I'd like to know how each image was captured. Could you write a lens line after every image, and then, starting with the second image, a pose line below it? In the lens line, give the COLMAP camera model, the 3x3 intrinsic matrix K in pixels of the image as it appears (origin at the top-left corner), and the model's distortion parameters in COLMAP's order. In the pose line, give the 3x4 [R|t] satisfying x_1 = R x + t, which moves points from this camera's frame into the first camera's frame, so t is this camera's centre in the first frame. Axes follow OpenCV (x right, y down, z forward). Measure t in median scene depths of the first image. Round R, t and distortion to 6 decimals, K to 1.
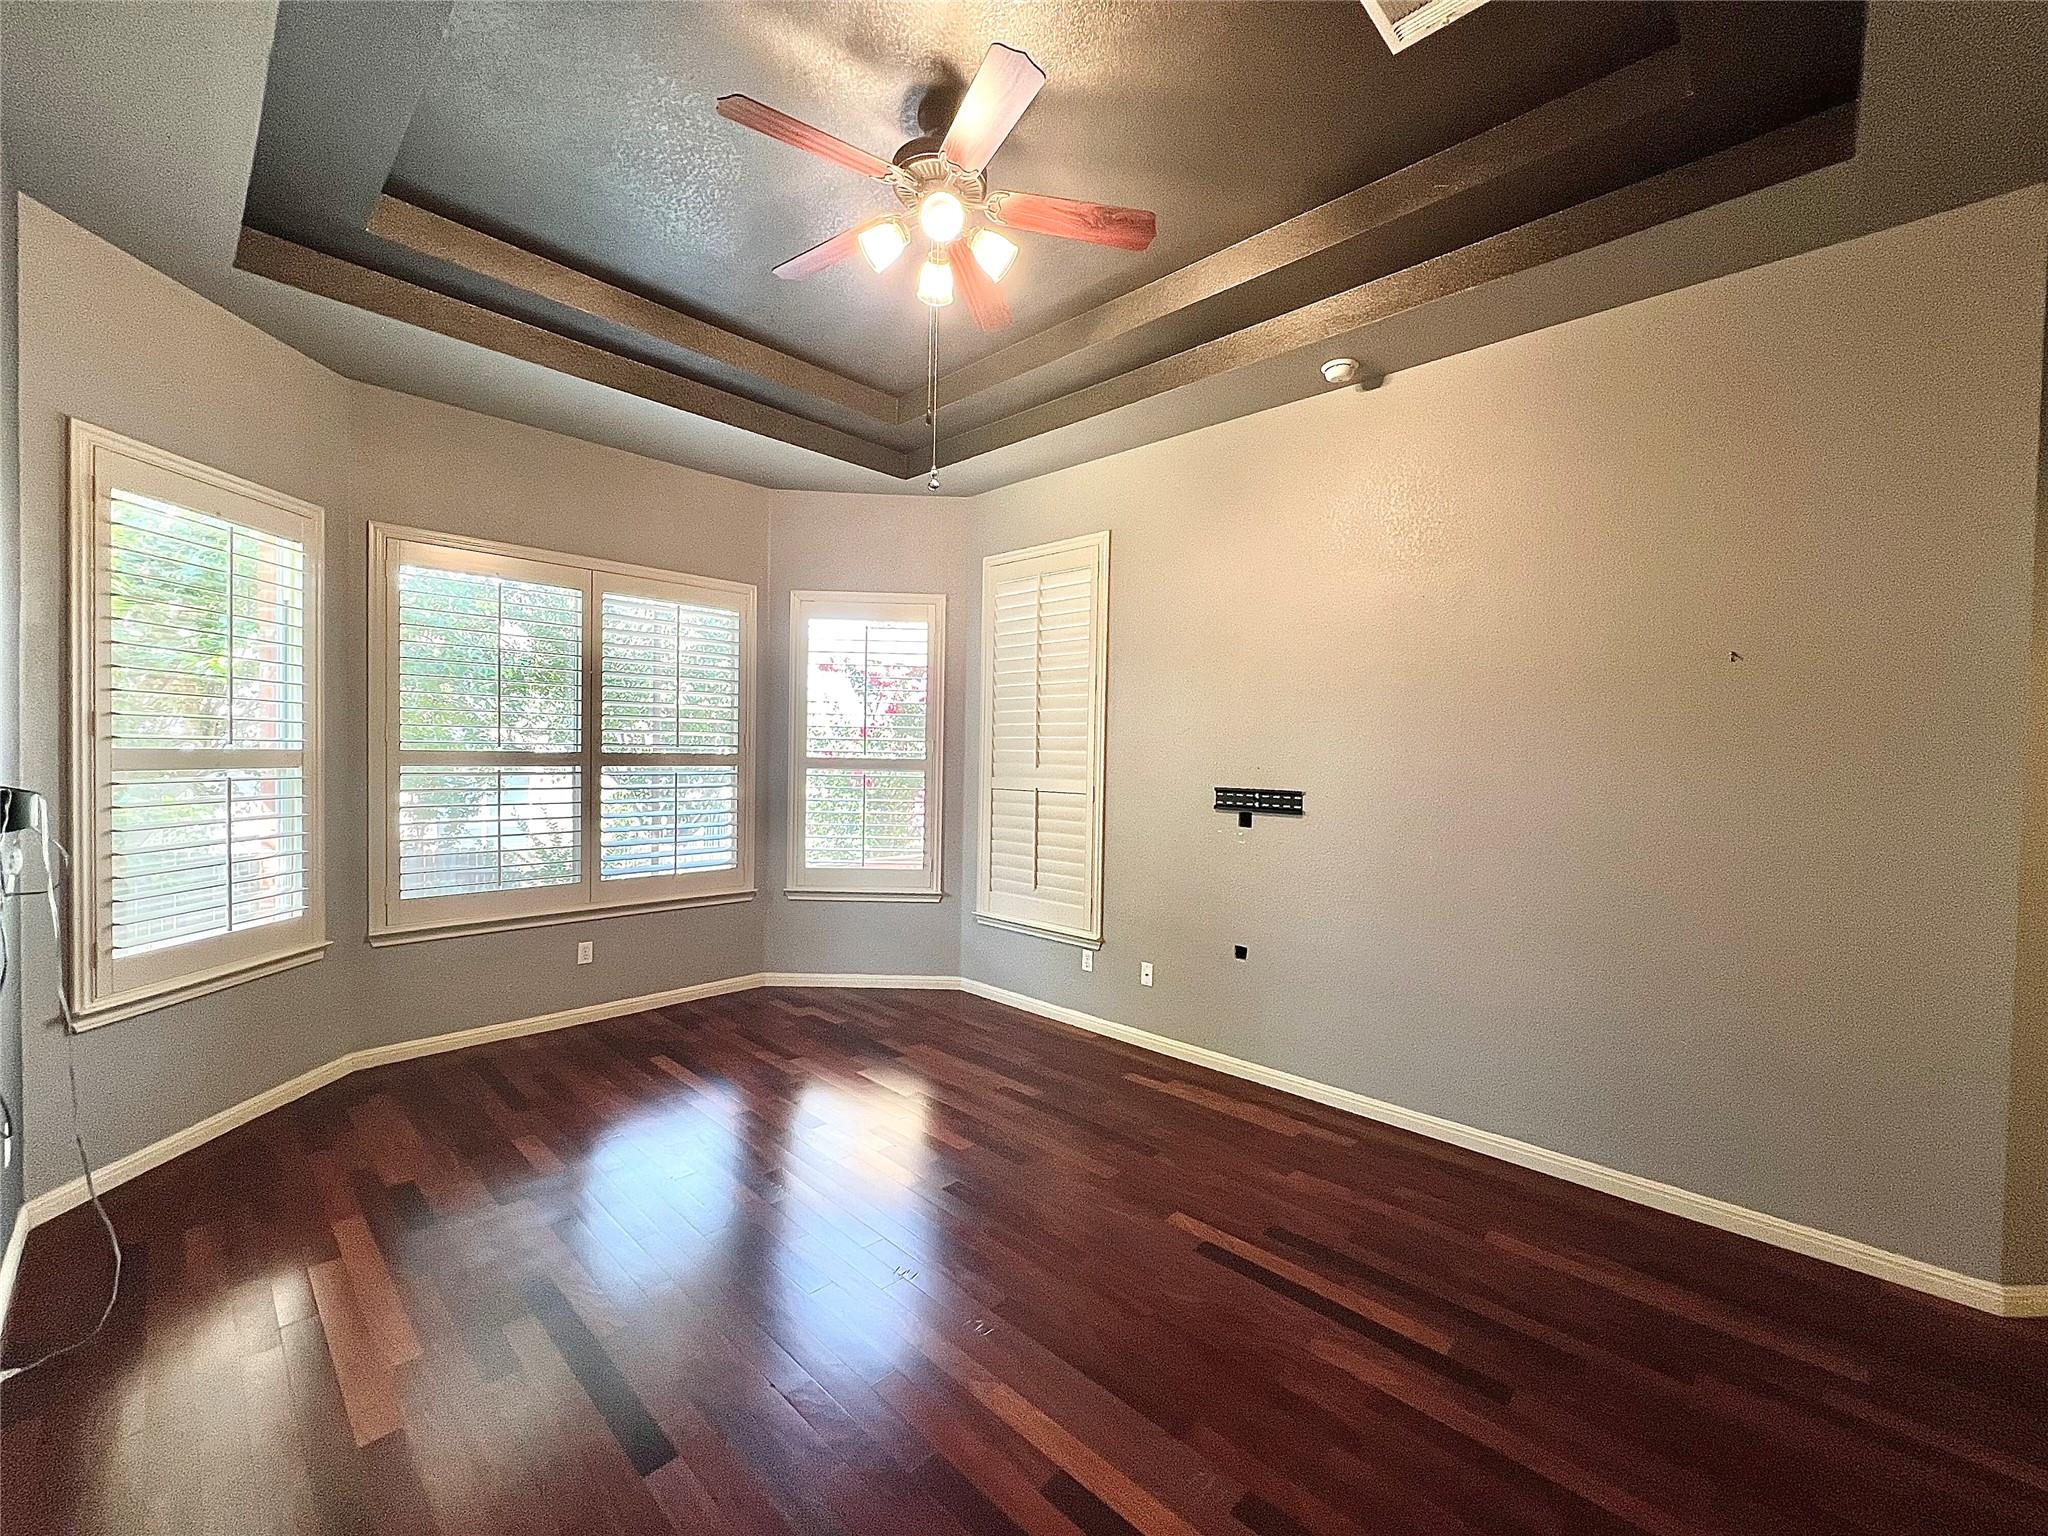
lens RADIAL K [[823.8, 0, 1024.4], [0, 823.8, 775.0], [0, 0, 1]] dist [-0.004202, 0.001068]
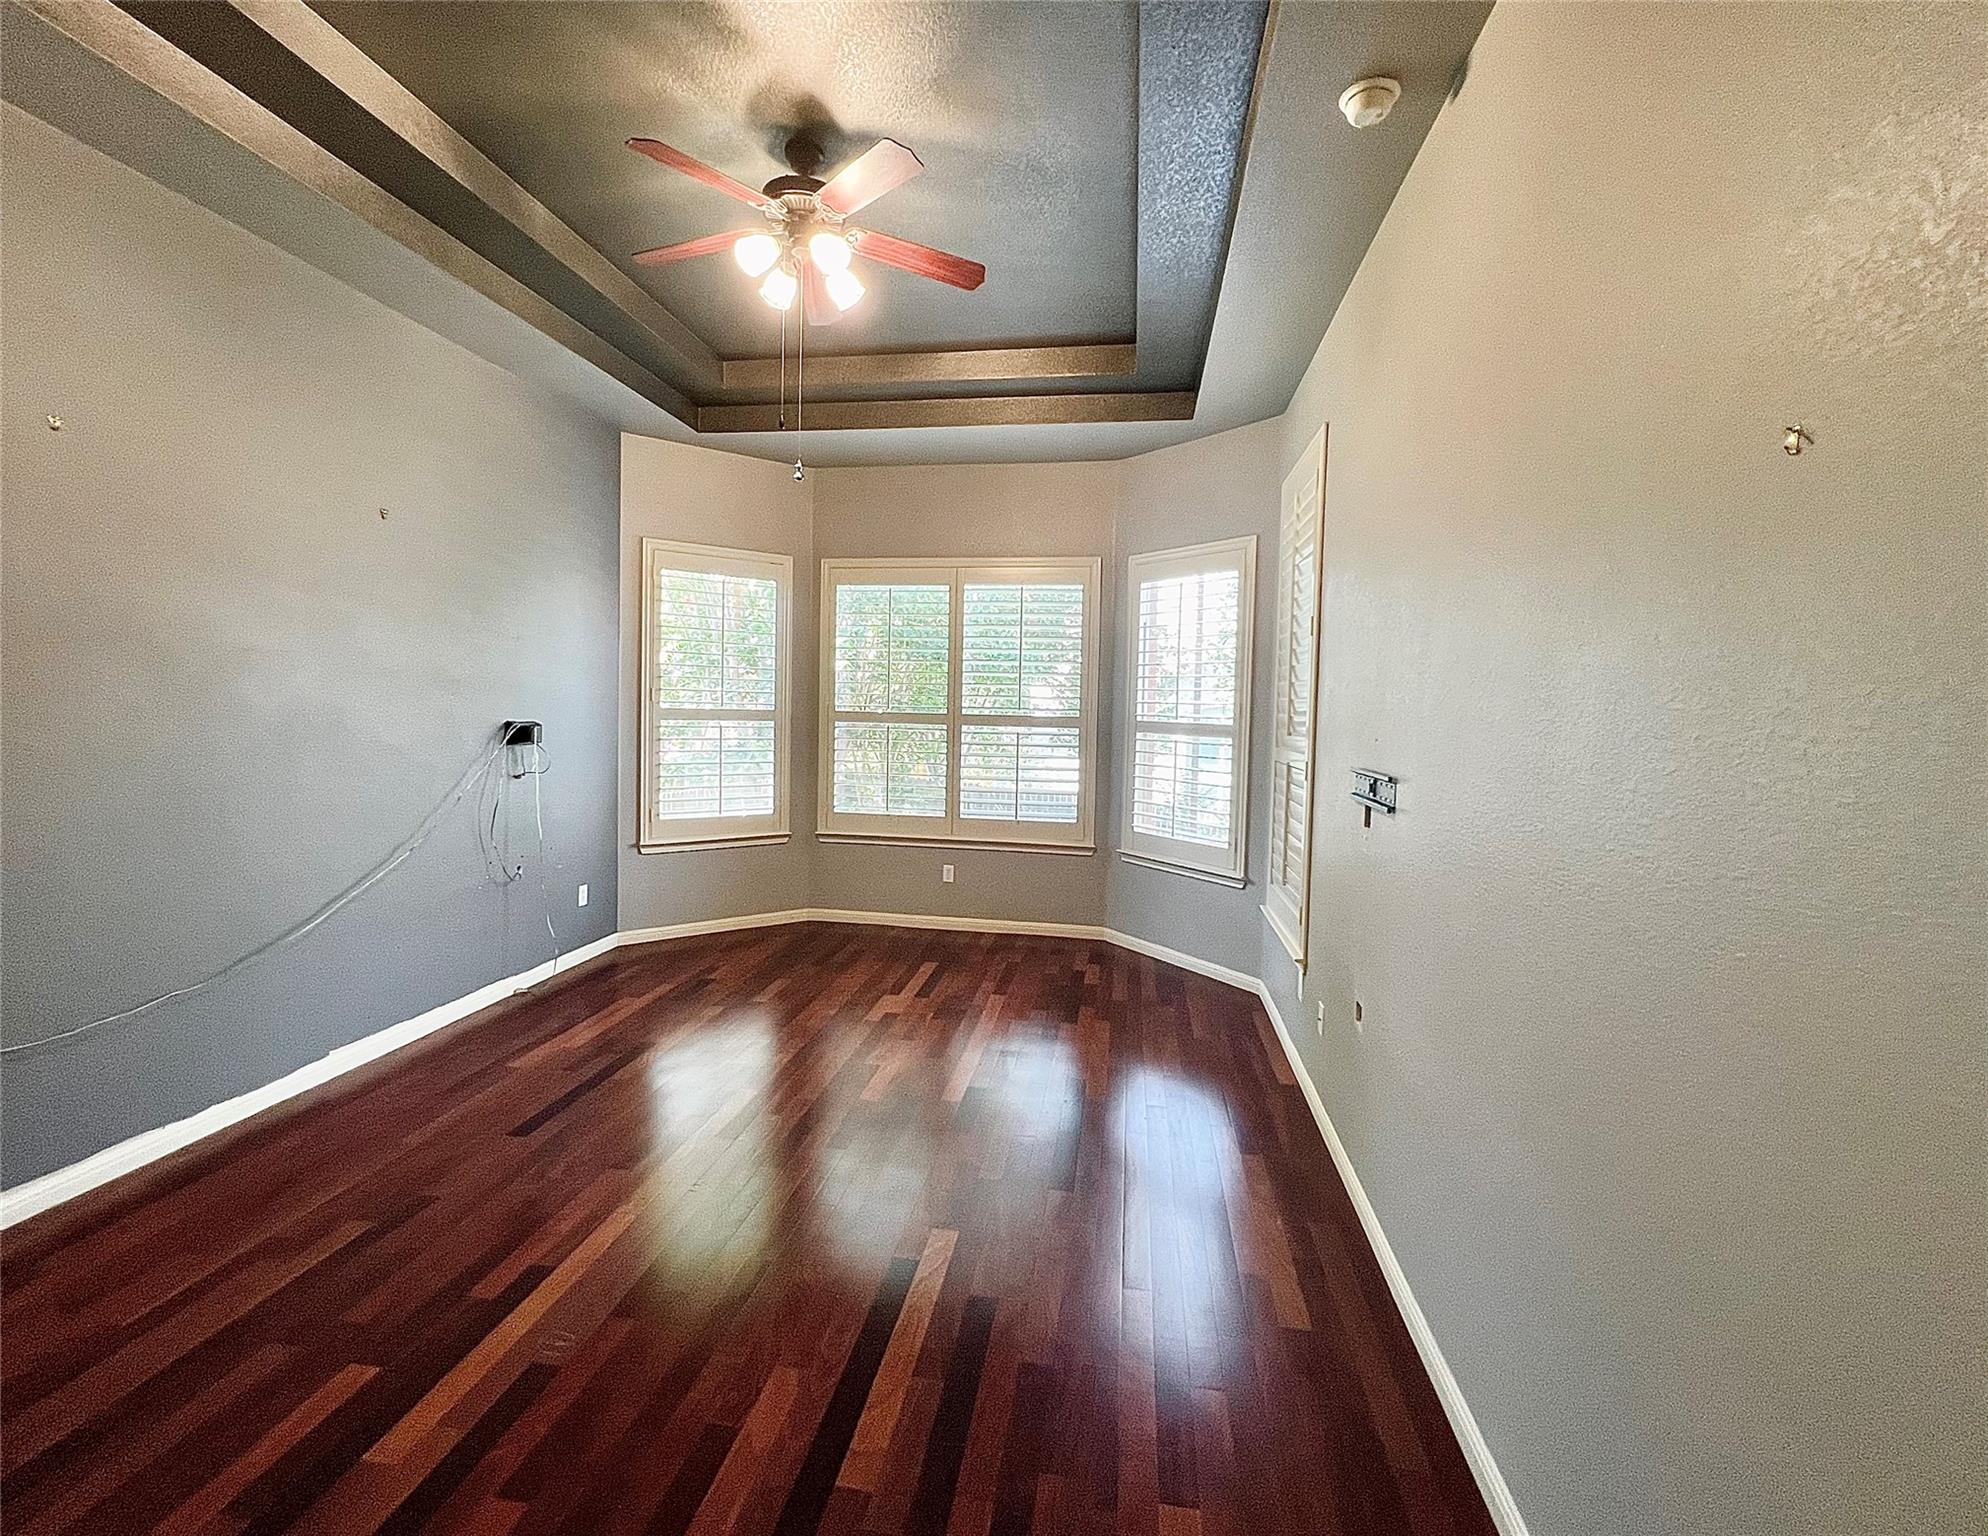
lens RADIAL K [[864.7, 0, 995.0], [0, 864.7, 747.9], [0, 0, 1]] dist [-0.002302, -0.000122]
pose [[0.566868, 0.037058, -0.822975, 0.634914], [-0.035475, 0.999159, 0.020556, -0.005357], [0.823045, 0.017543, 0.567706, 0.332448]]
